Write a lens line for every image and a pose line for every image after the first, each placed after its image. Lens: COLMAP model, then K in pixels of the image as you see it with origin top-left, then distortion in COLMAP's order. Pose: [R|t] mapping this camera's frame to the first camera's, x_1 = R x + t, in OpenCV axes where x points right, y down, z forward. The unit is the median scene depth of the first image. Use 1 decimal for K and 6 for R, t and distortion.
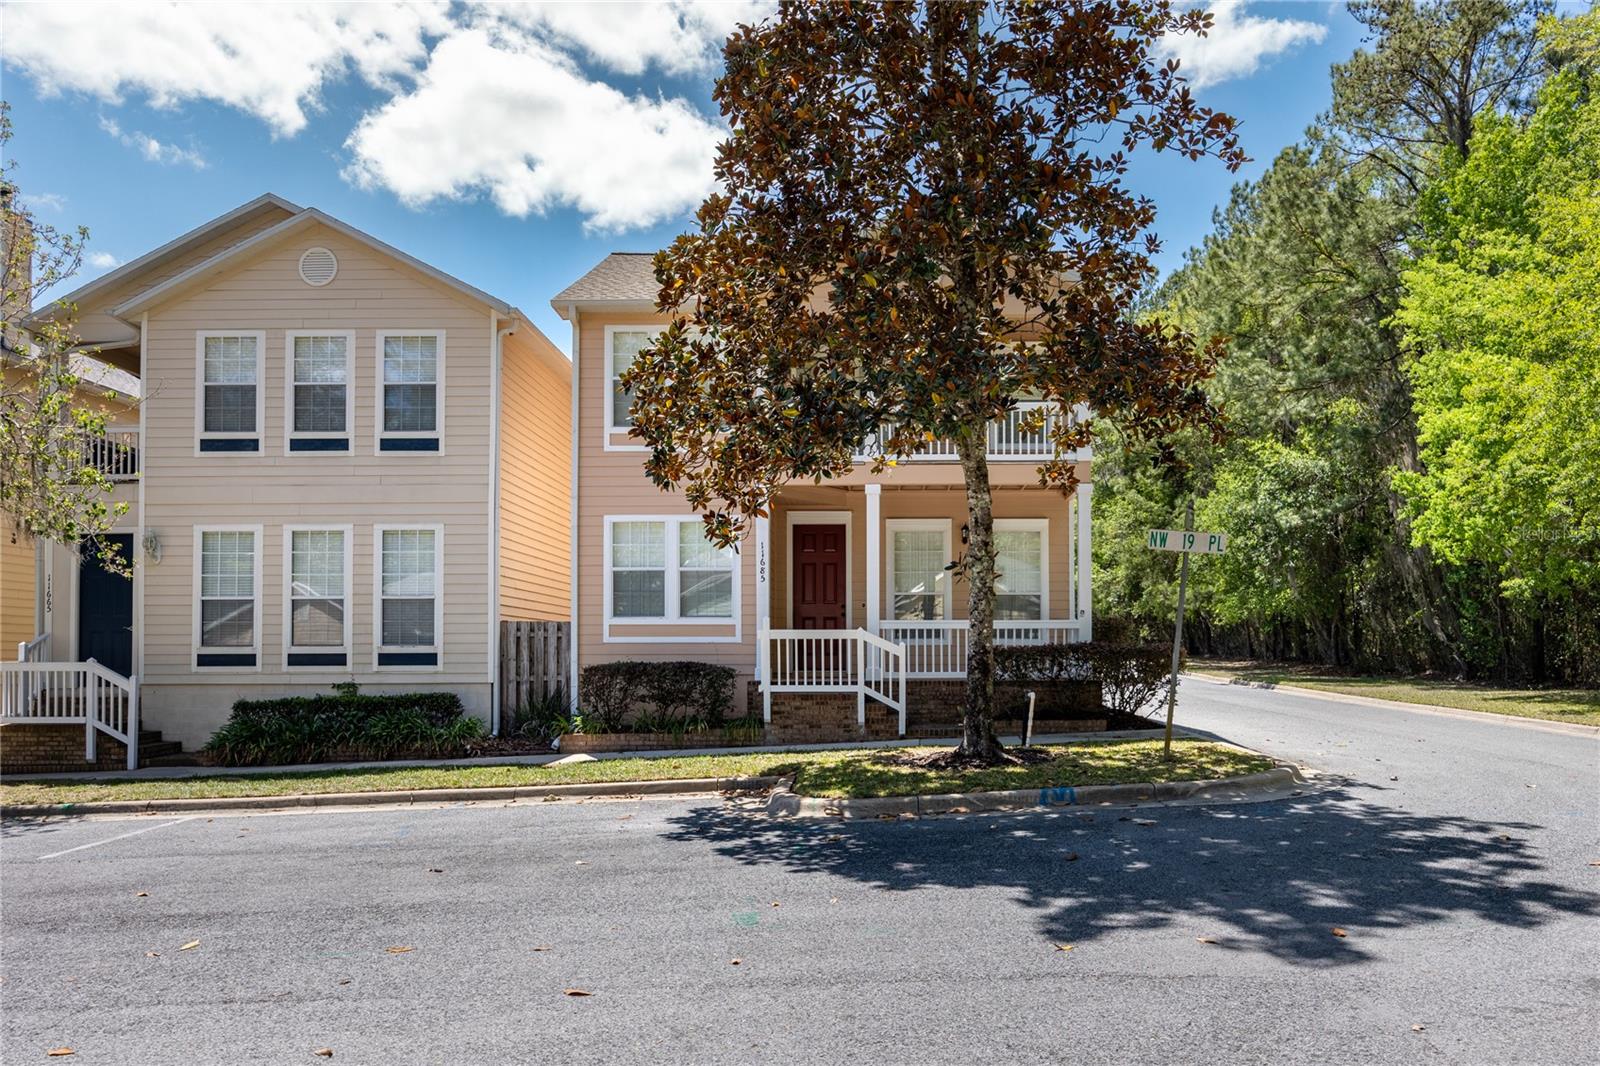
lens RADIAL K [[1237.6, 0, 852.7], [0, 1237.6, 631.0], [0, 0, 1]] dist [0.036299, 0.000562]
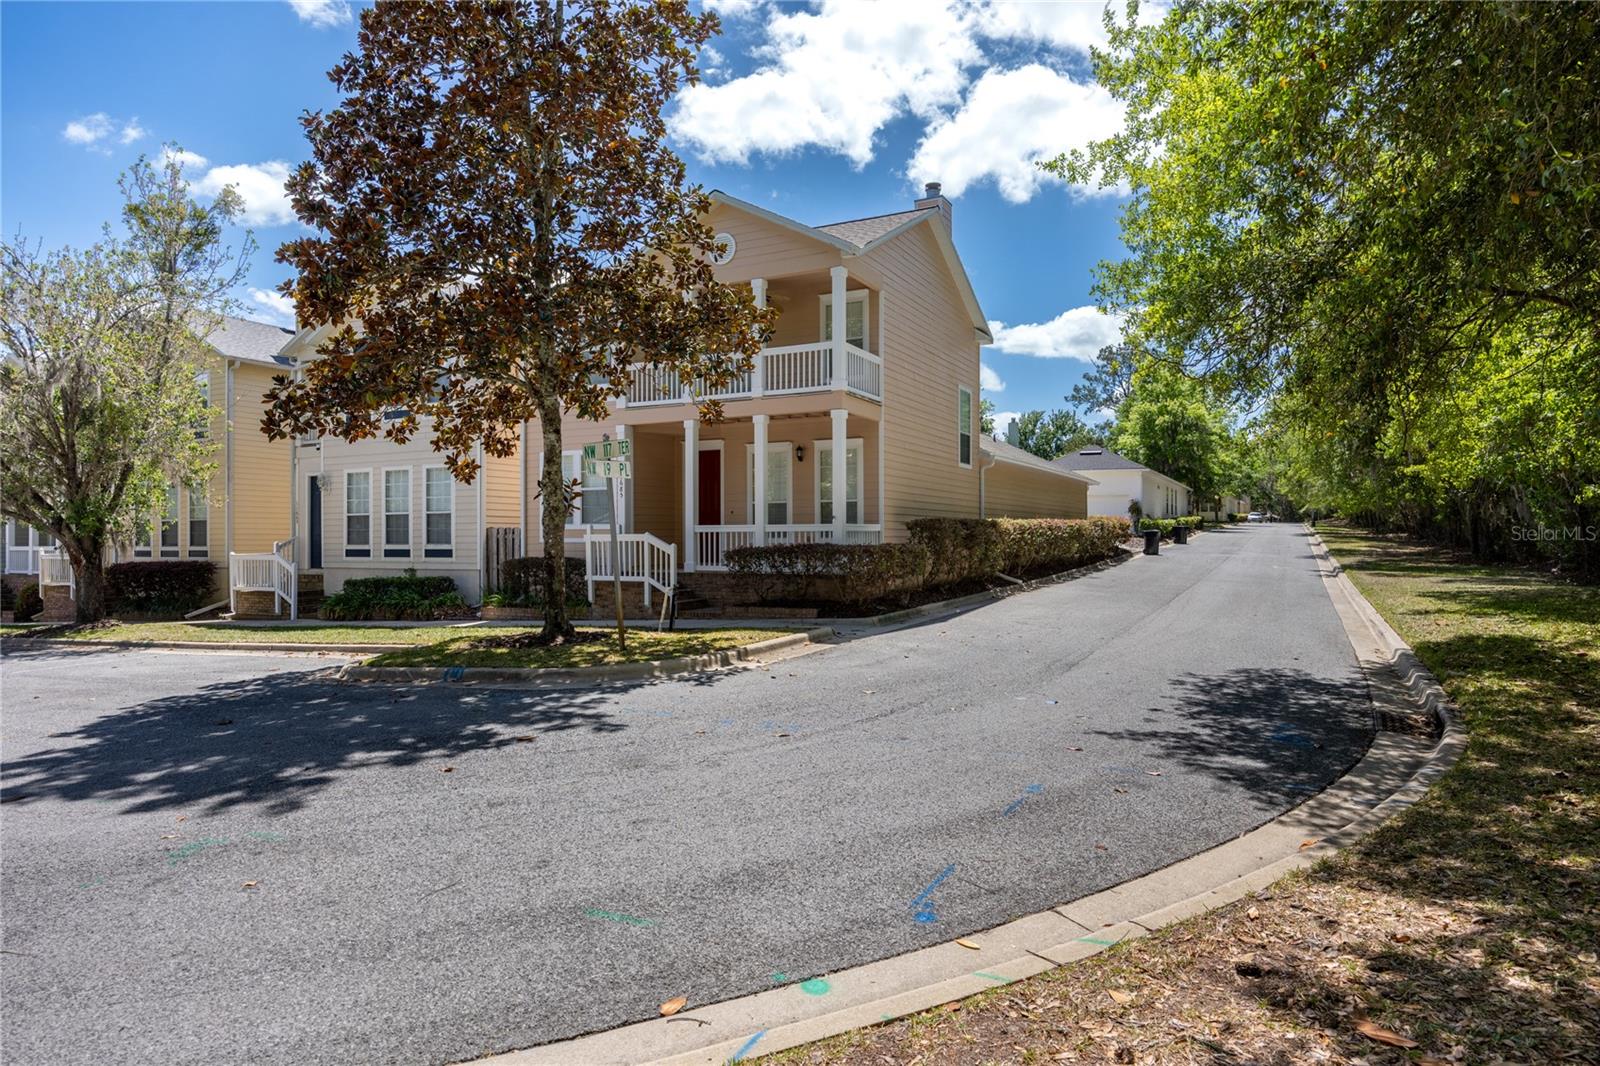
lens RADIAL K [[957.9, 0, 800.0], [0, 957.9, 533.0], [0, 0, 1]] dist [-0.014632, 0.001319]
pose [[0.894111, -0.003995, -0.447827, 0.603505], [0.012444, 0.999796, 0.015925, -0.016259], [0.447672, -0.019811, 0.893978, 0.168574]]
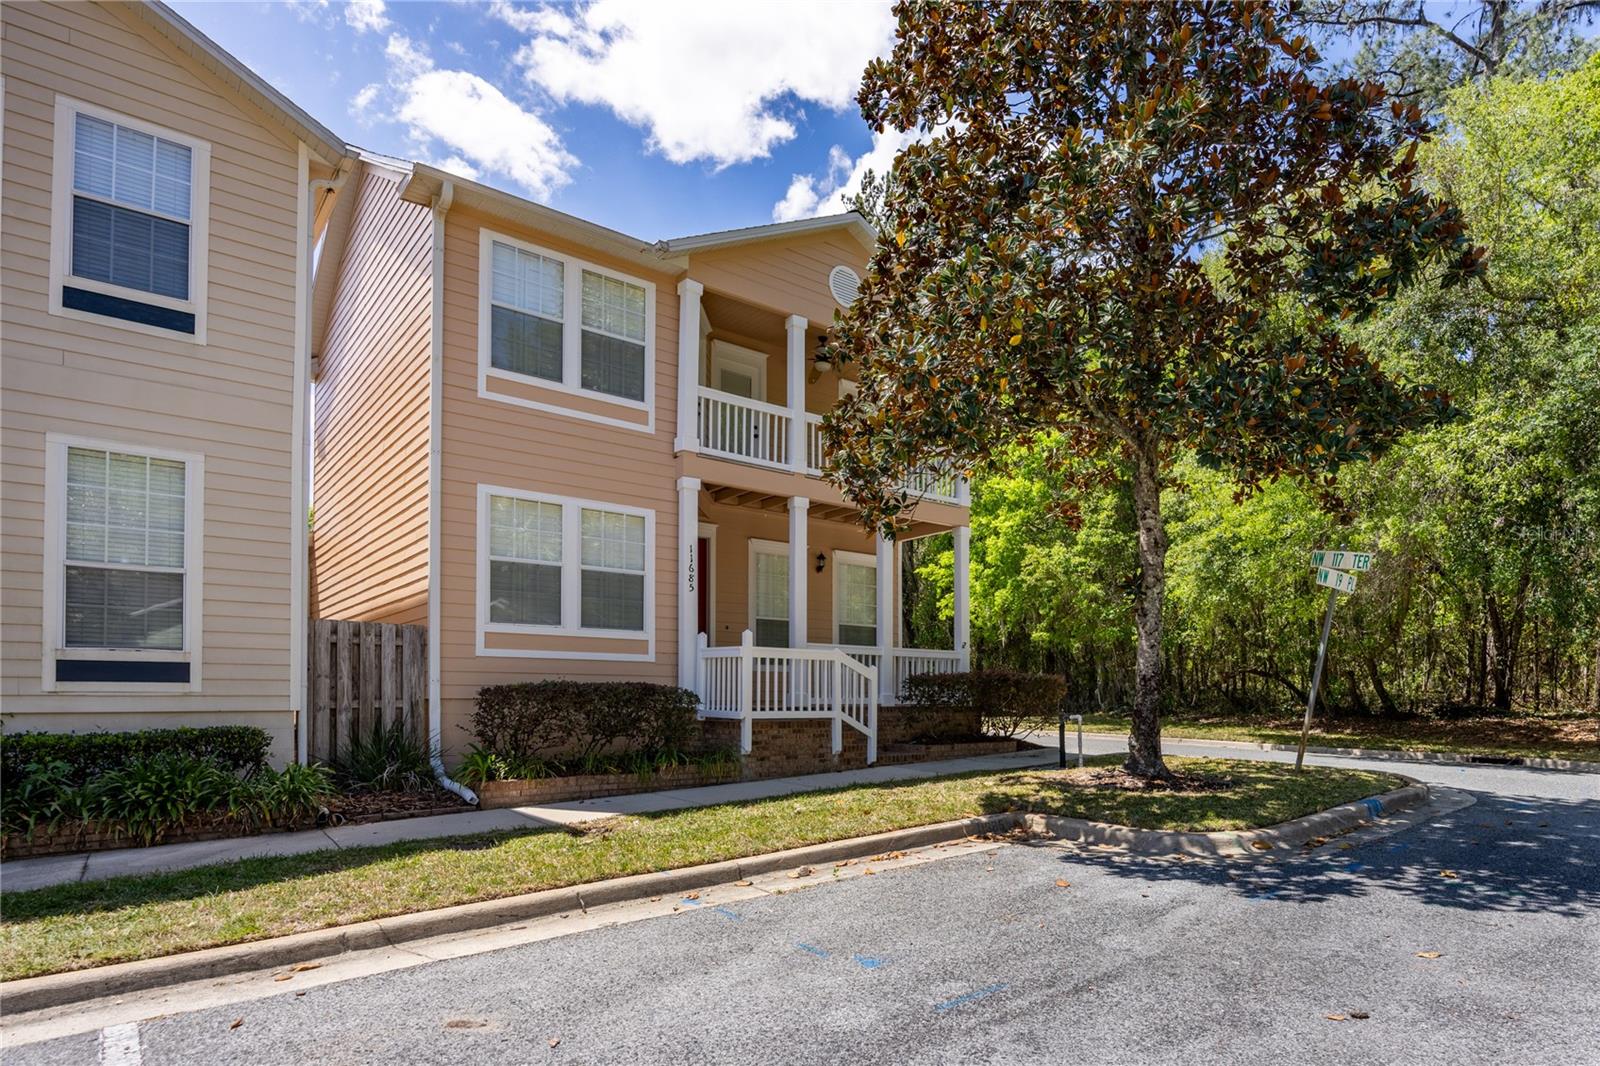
lens RADIAL K [[917.5, 0, 952.0], [0, 917.5, 690.0], [0, 0, 1]] dist [0.000376, 0.000513]
pose [[0.721103, 0.011020, 0.692740, -0.407484], [-0.020358, 0.999779, 0.005287, 0.022876], [-0.692529, -0.017915, 0.721168, 0.444368]]
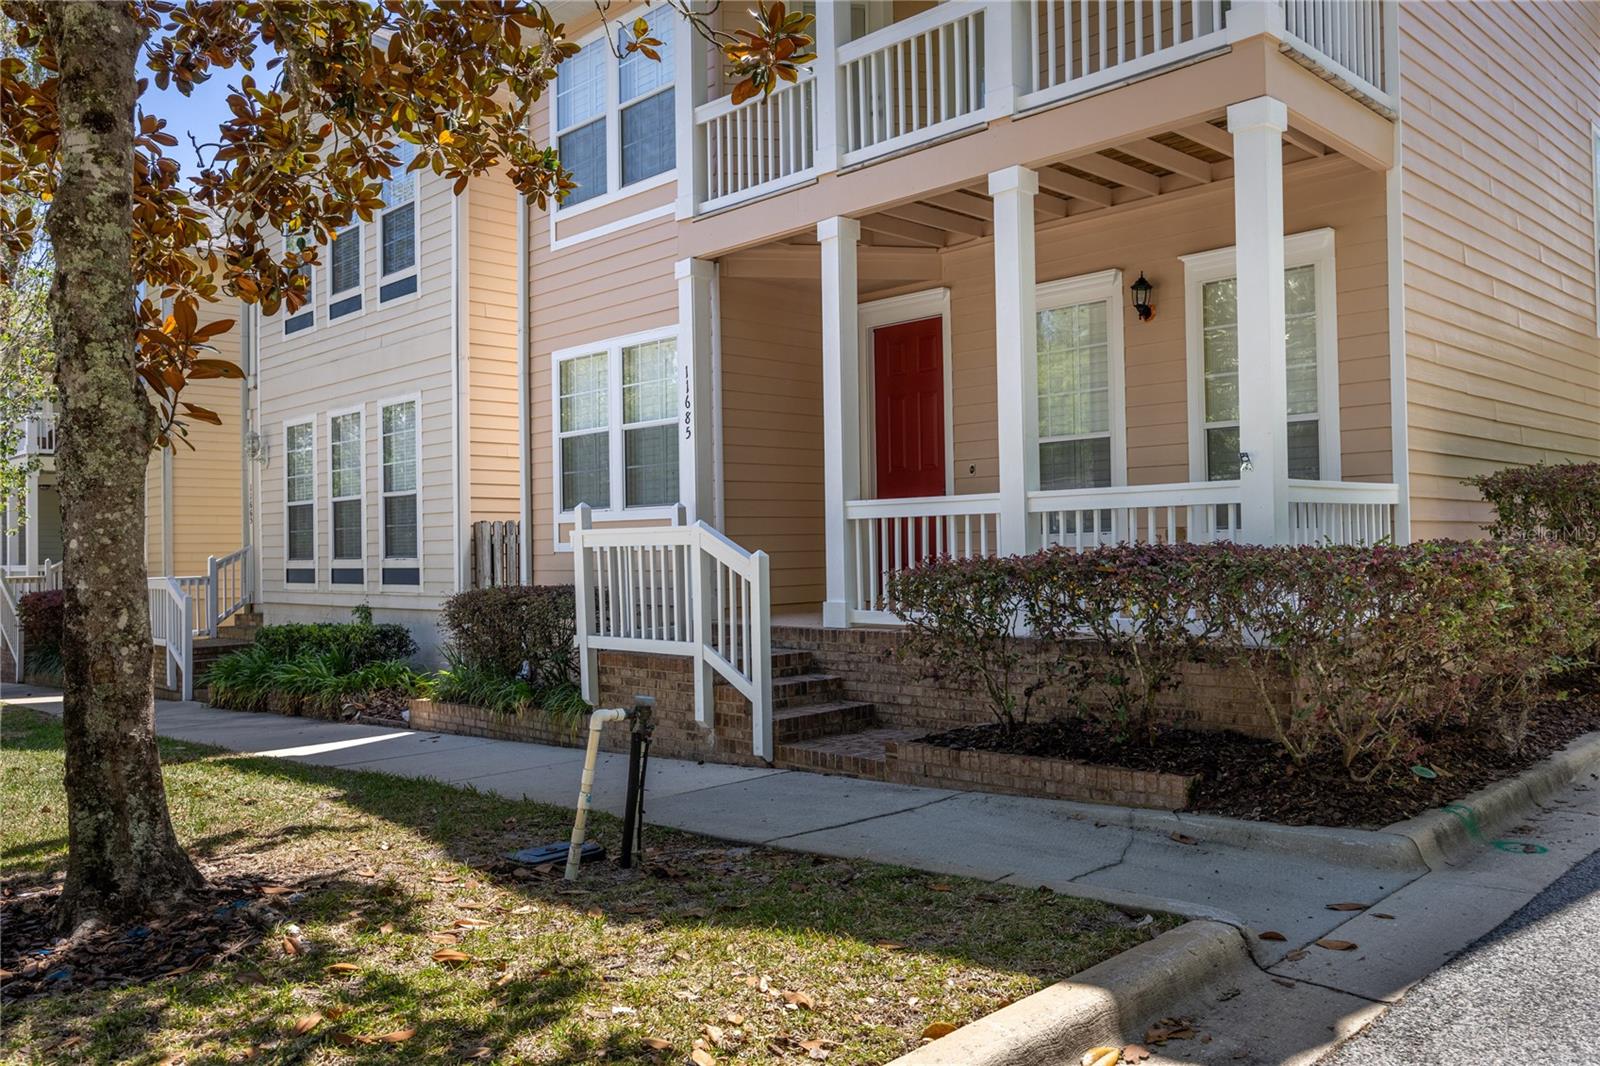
lens RADIAL K [[1244.4, 0, 800.0], [0, 1244.4, 533.0], [0, 0, 1]] dist [-0.000122, 0.000770]
pose [[0.710301, -0.019372, -0.703631, 0.368988], [0.031978, 0.999477, 0.004764, 0.000687], [0.703171, -0.025885, 0.710550, 0.688854]]
